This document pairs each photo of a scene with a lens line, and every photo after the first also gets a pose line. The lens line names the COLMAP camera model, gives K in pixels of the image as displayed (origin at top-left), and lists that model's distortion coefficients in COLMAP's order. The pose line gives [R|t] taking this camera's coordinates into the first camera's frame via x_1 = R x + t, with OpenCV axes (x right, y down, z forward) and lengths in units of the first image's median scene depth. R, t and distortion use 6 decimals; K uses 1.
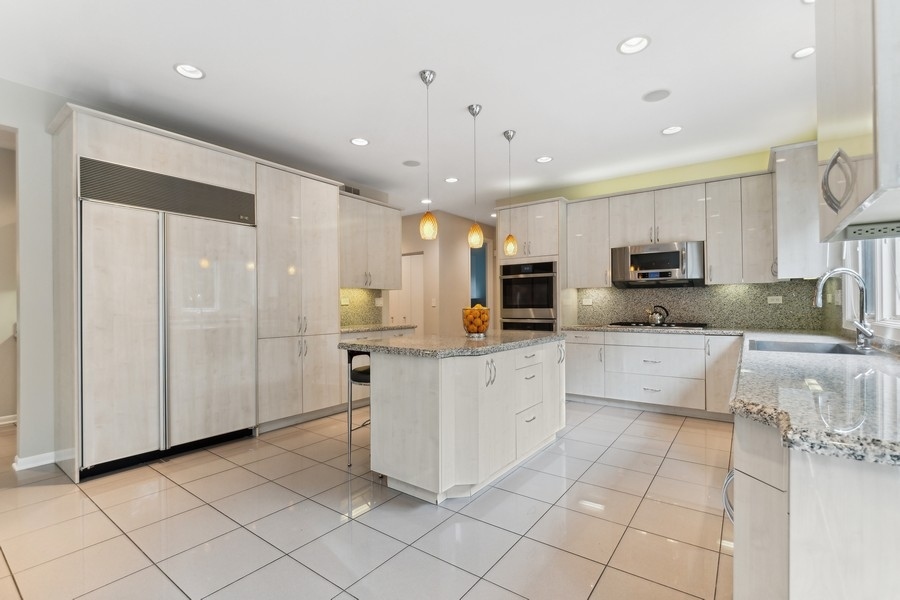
lens RADIAL K [[406.8, 0, 449.6], [0, 406.8, 302.1], [0, 0, 1]] dist [0.000216, -0.000117]
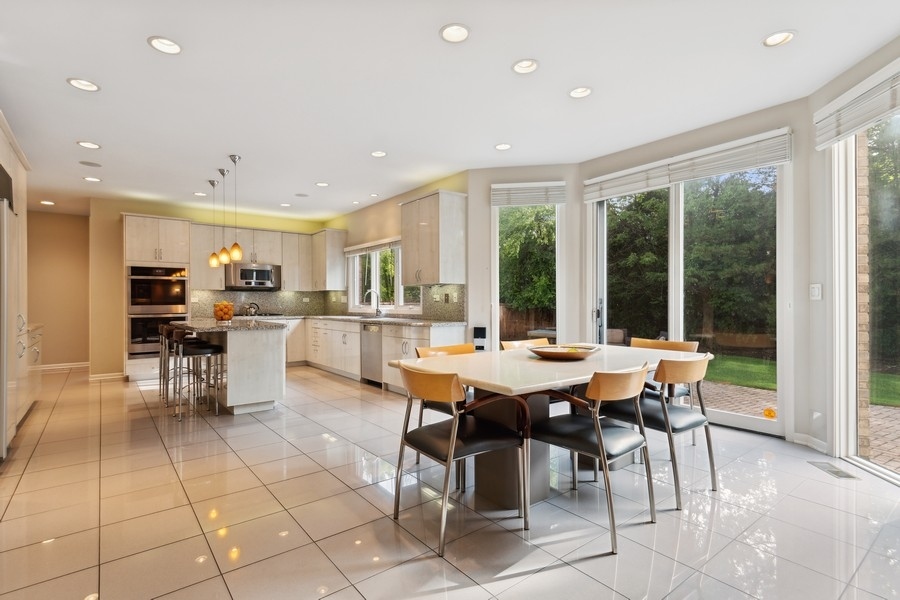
lens RADIAL K [[443.2, 0, 447.4], [0, 443.2, 300.9], [0, 0, 1]] dist [-0.000598, -0.000036]
pose [[0.265840, 0.006231, 0.963997, -0.946193], [-0.004621, 0.999976, -0.005189, 0.005459], [-0.964006, -0.003075, 0.265863, -0.171162]]
